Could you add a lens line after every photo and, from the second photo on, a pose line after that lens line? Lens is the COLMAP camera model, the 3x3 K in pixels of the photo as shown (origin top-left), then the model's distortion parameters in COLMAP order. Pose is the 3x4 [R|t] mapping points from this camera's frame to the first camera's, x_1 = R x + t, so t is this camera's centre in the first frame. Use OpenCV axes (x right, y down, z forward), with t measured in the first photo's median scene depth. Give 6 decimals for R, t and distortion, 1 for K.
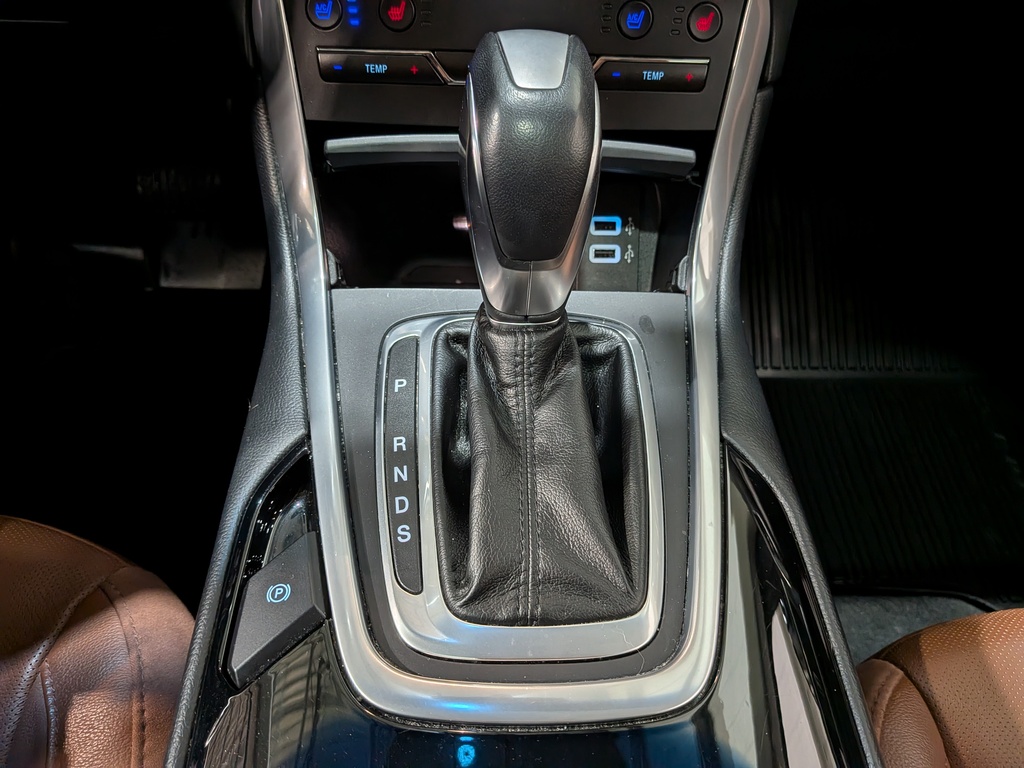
lens RADIAL K [[758.6, 0, 516.0], [0, 758.6, 389.0], [0, 0, 1]] dist [0.042645, -0.076469]
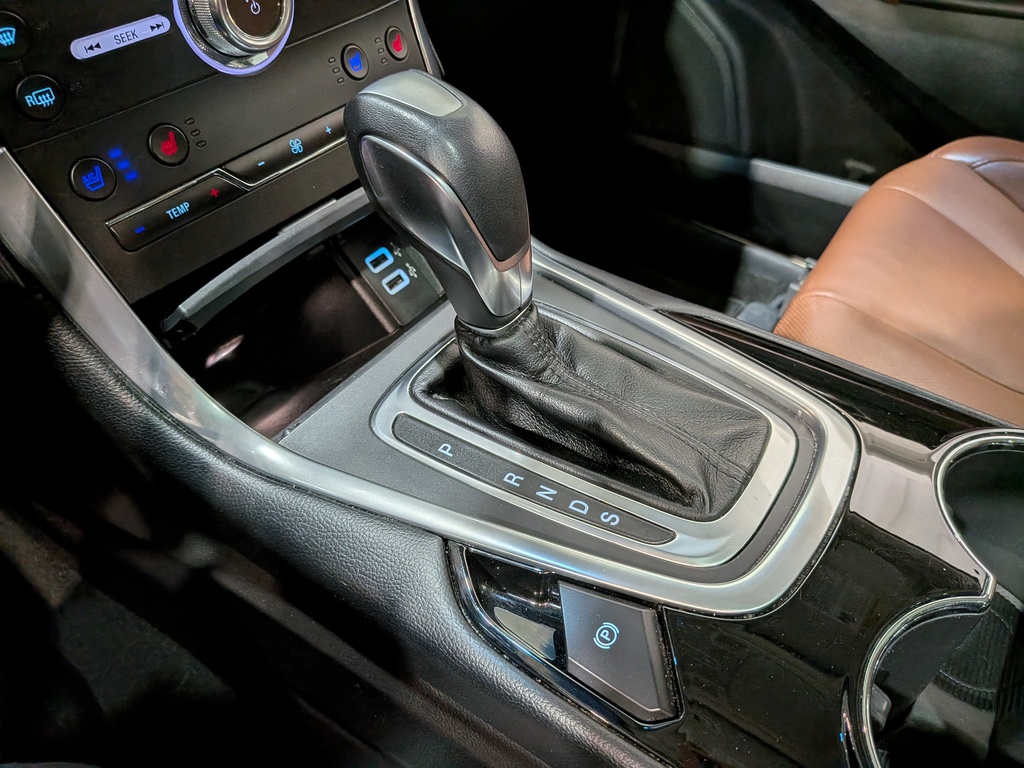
lens RADIAL K [[758.6, 0, 522.9], [0, 758.6, 359.2], [0, 0, 1]] dist [0.042645, -0.076469]
pose [[0.590946, -0.567661, 0.573187, -0.584930], [0.625012, 0.771401, 0.119588, -0.149816], [-0.510043, 0.287578, 0.810651, 0.130980]]
